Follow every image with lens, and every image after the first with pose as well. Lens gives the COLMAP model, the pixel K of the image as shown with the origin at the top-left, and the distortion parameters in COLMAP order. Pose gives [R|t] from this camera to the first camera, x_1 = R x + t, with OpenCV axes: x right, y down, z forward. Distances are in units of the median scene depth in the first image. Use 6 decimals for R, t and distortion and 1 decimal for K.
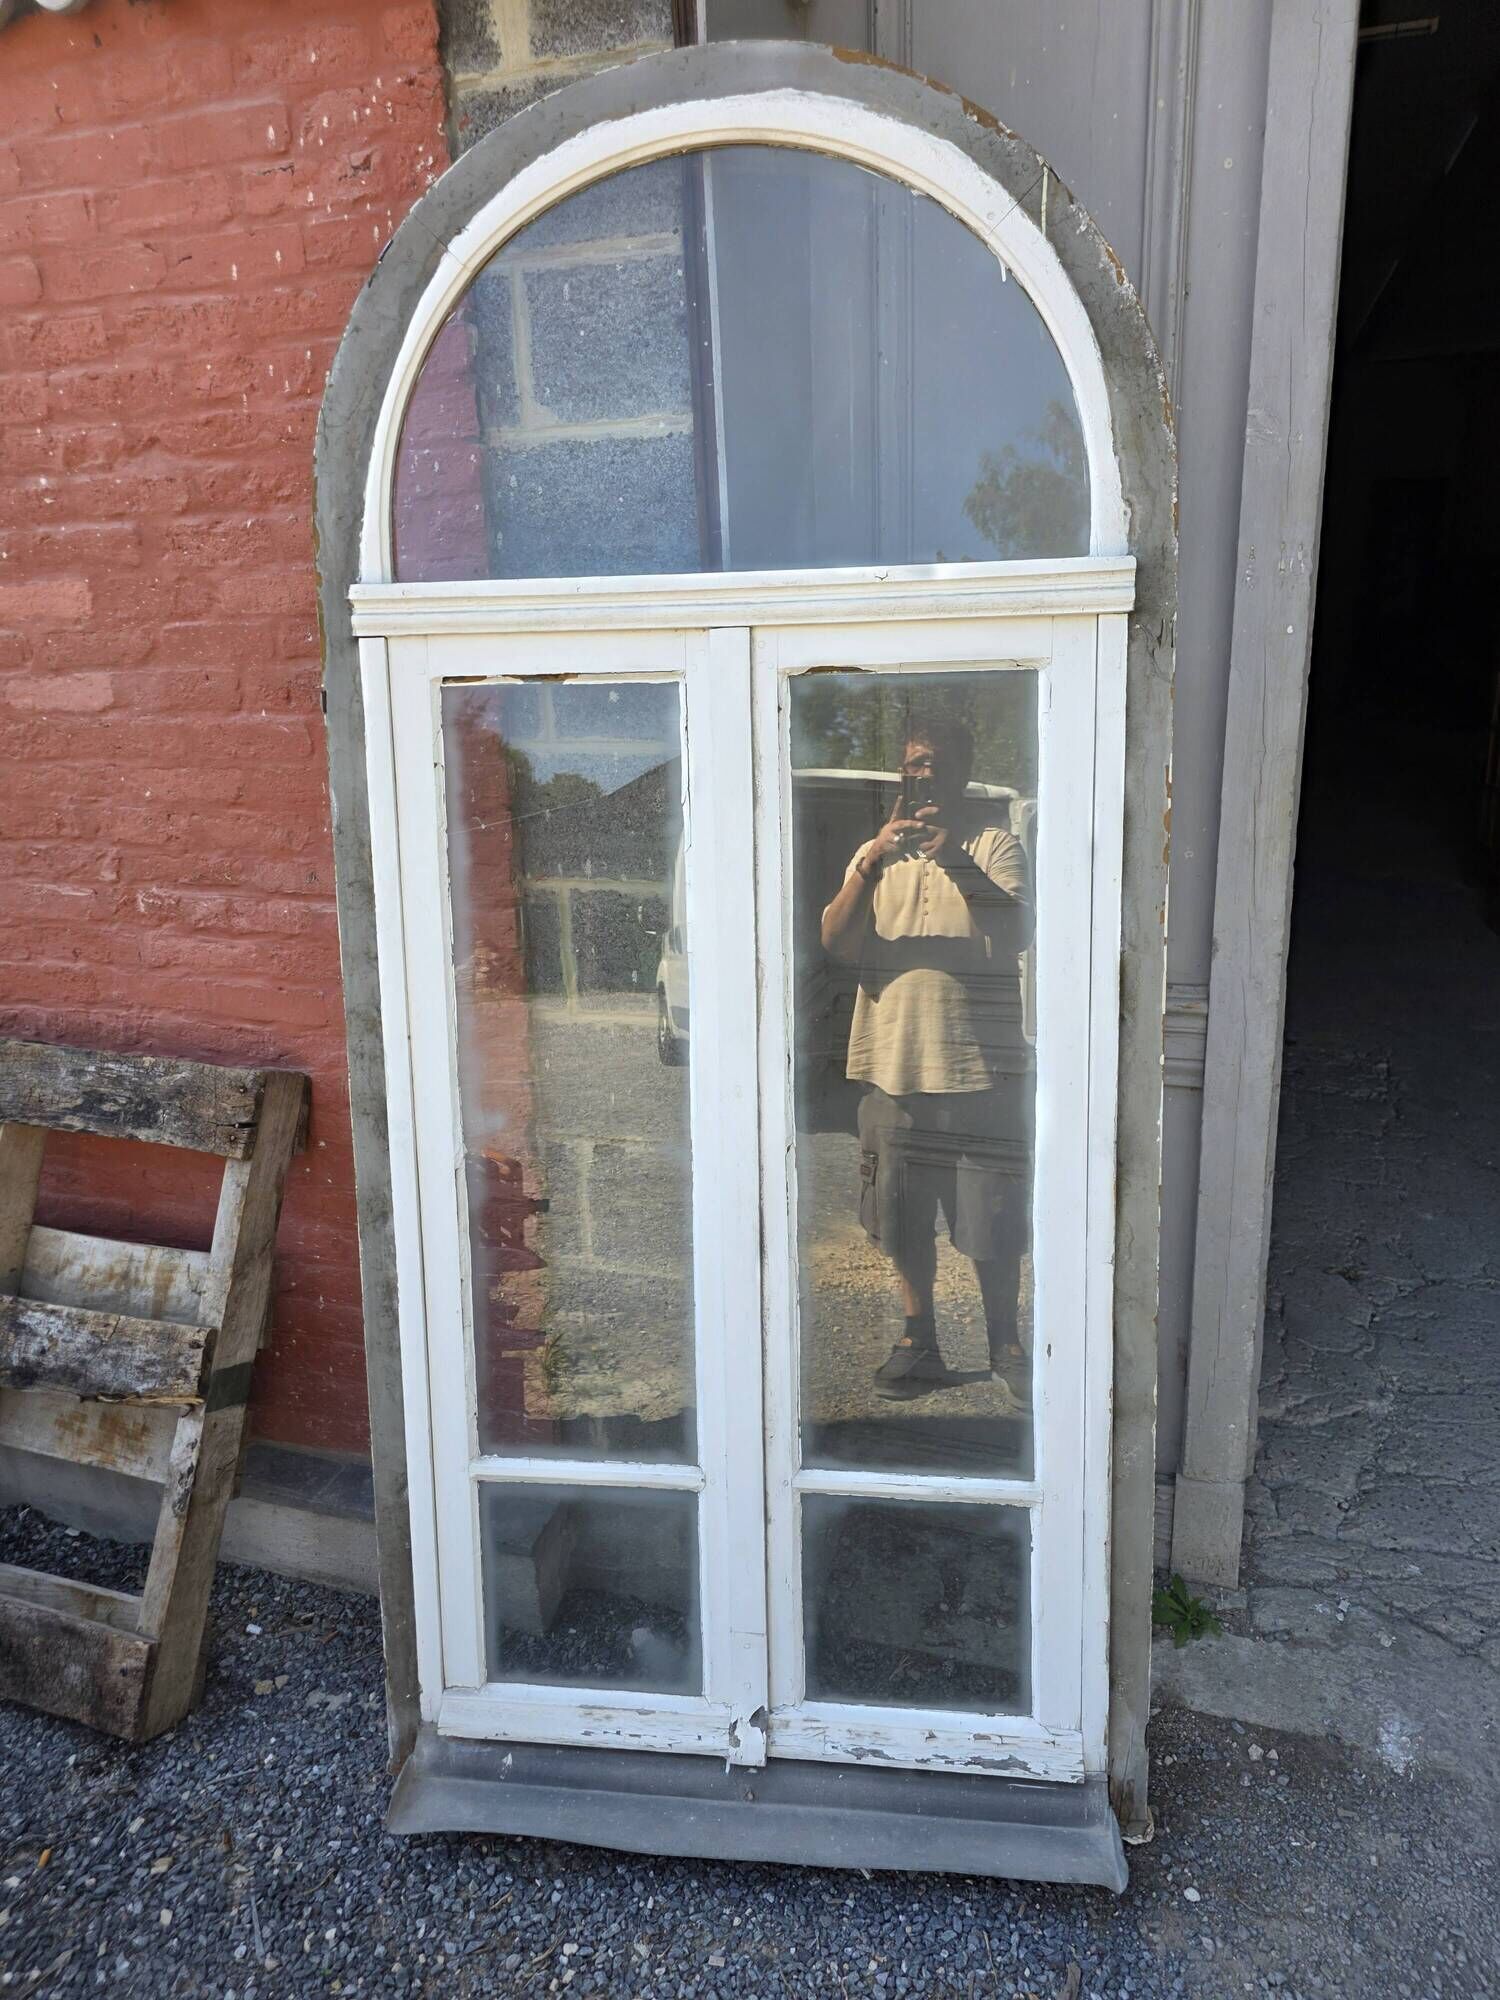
lens RADIAL K [[1348.0, 0, 772.1], [0, 1348.0, 987.2], [0, 0, 1]] dist [0.035560, -0.025901]
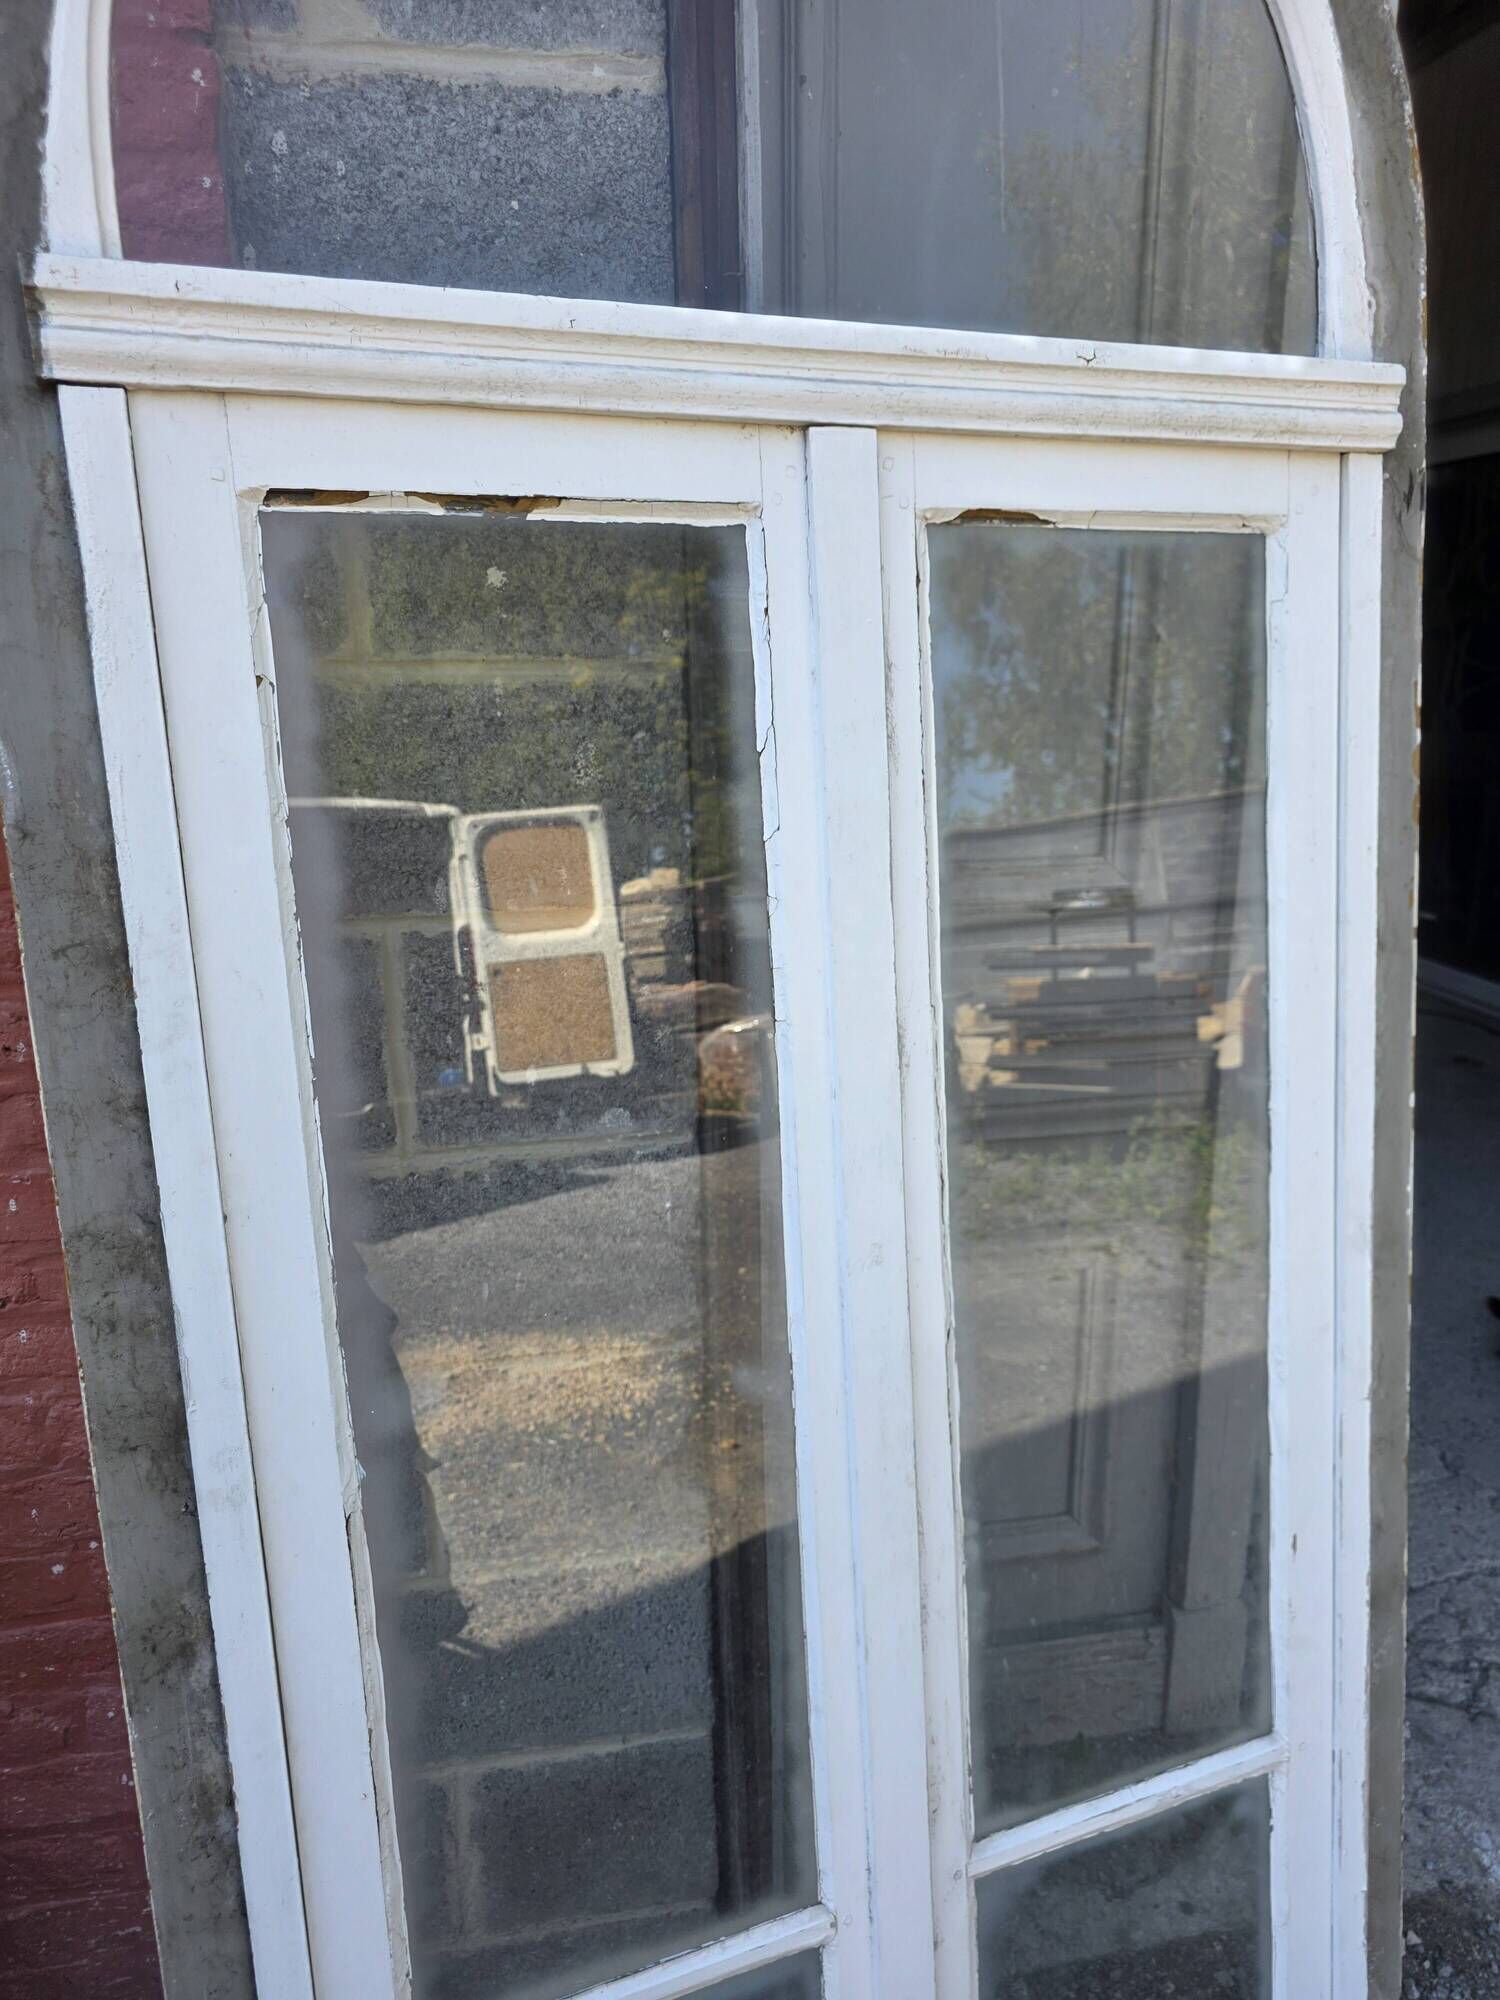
lens RADIAL K [[1348.0, 0, 768.7], [0, 1348.0, 1007.0], [0, 0, 1]] dist [0.035560, -0.025901]
pose [[0.877965, -0.102468, 0.467629, -0.300862], [0.108820, 0.993970, 0.013494, -0.037246], [-0.466192, 0.039041, 0.883822, 0.470781]]
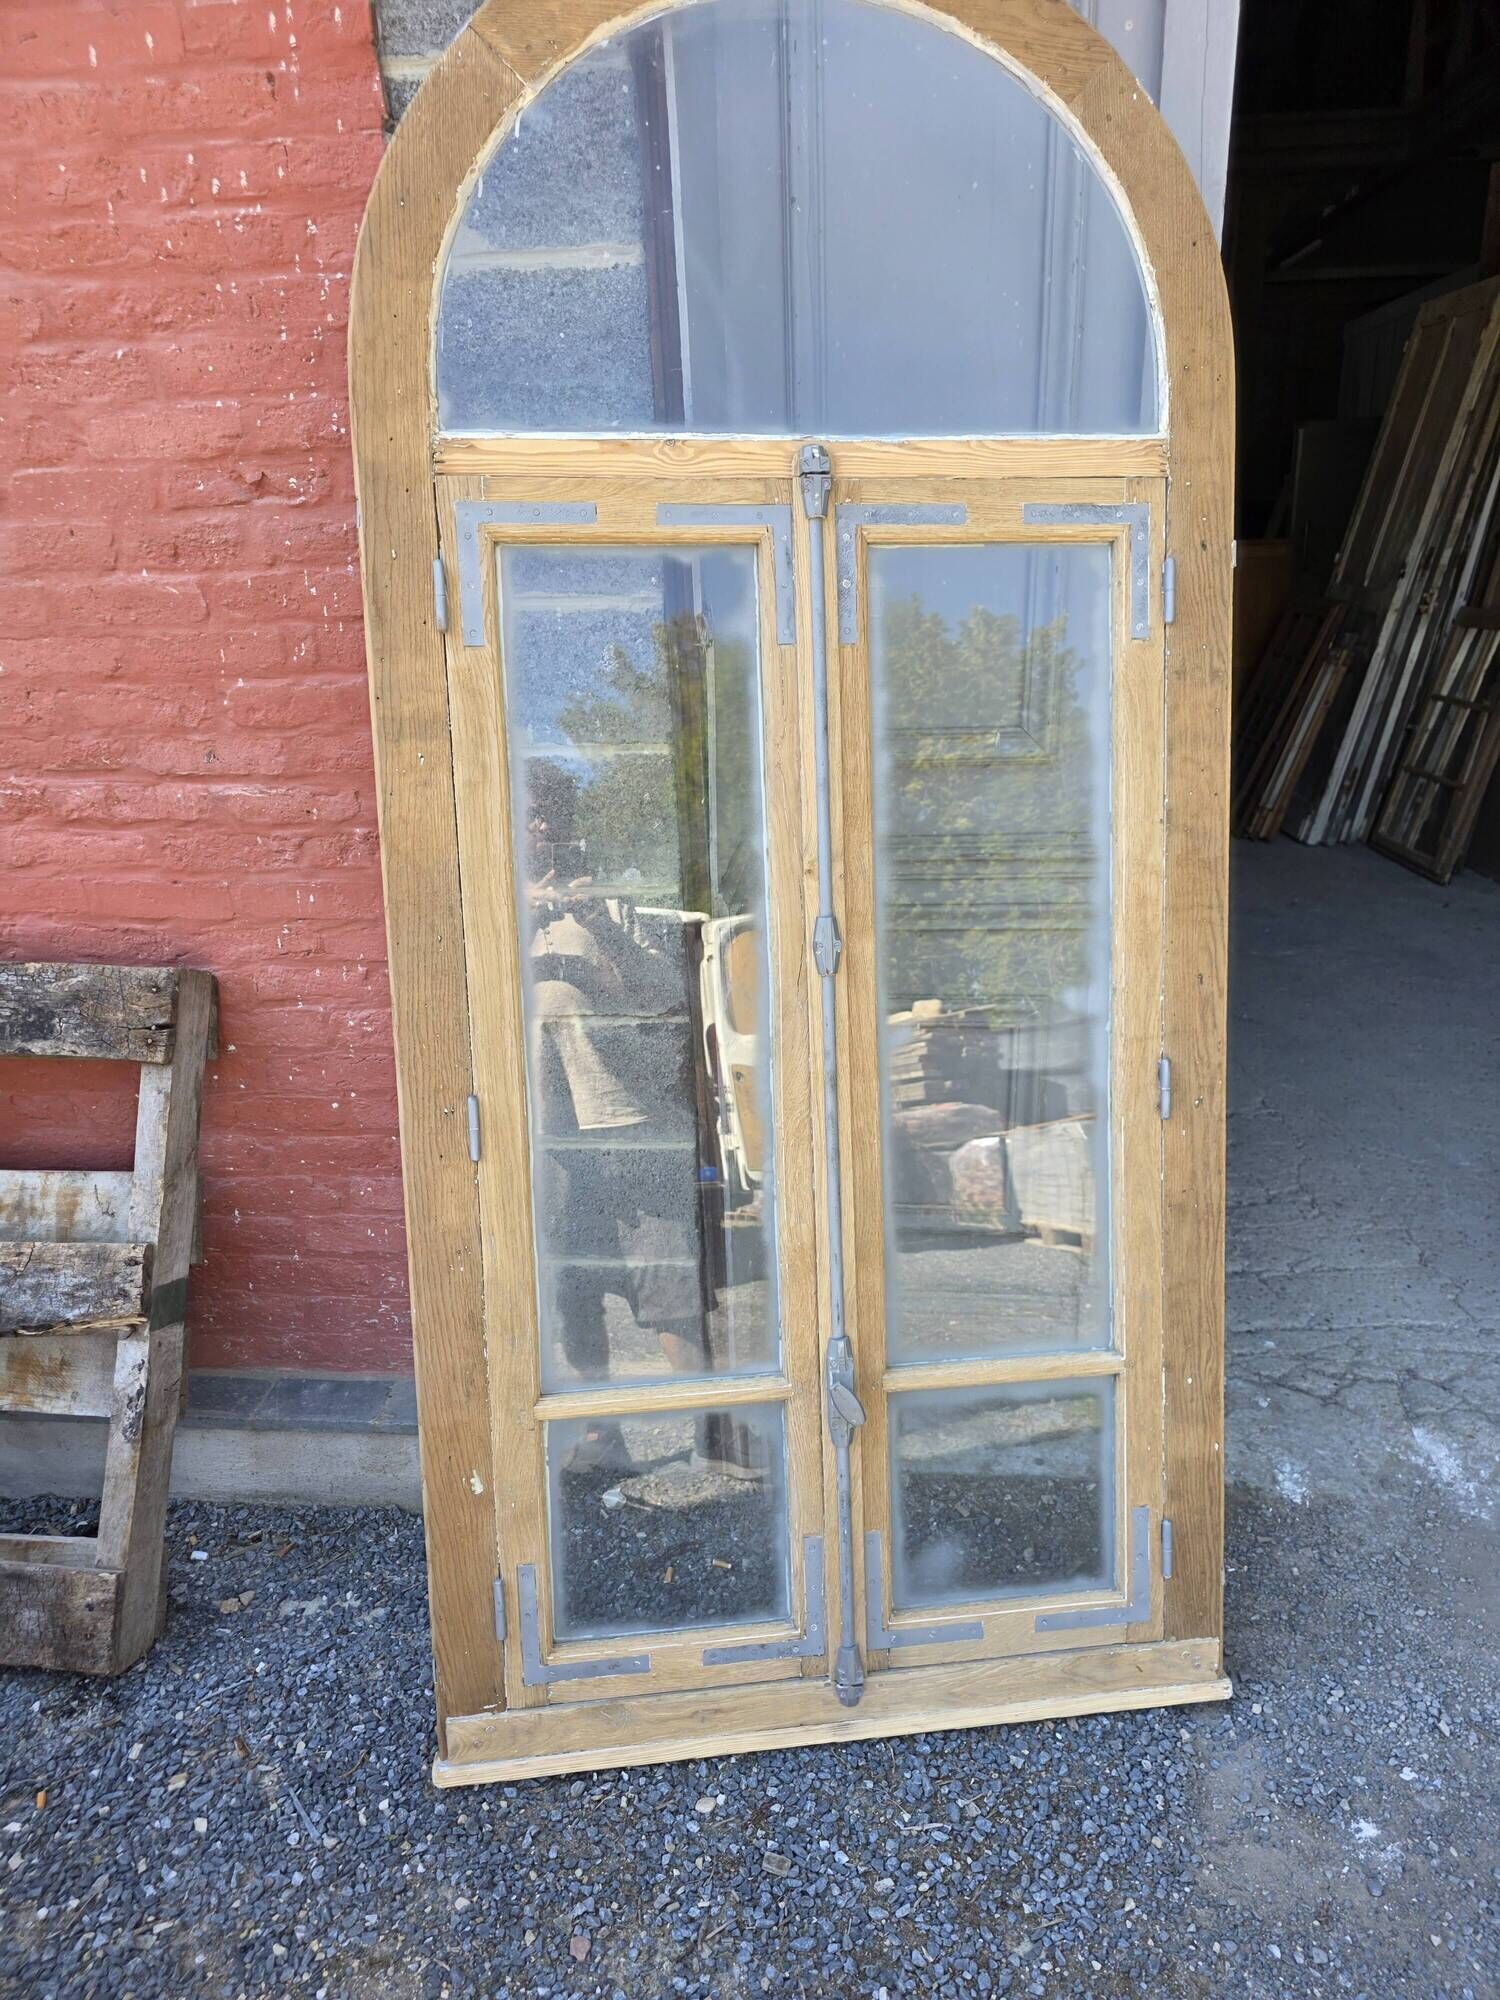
lens RADIAL K [[1348.0, 0, 772.7], [0, 1348.0, 1022.9], [0, 0, 1]] dist [0.035560, -0.025901]
pose [[0.972959, -0.072976, 0.219145, -0.207123], [0.057918, 0.995547, 0.074378, 0.060769], [-0.223596, -0.059674, 0.972853, -0.000650]]
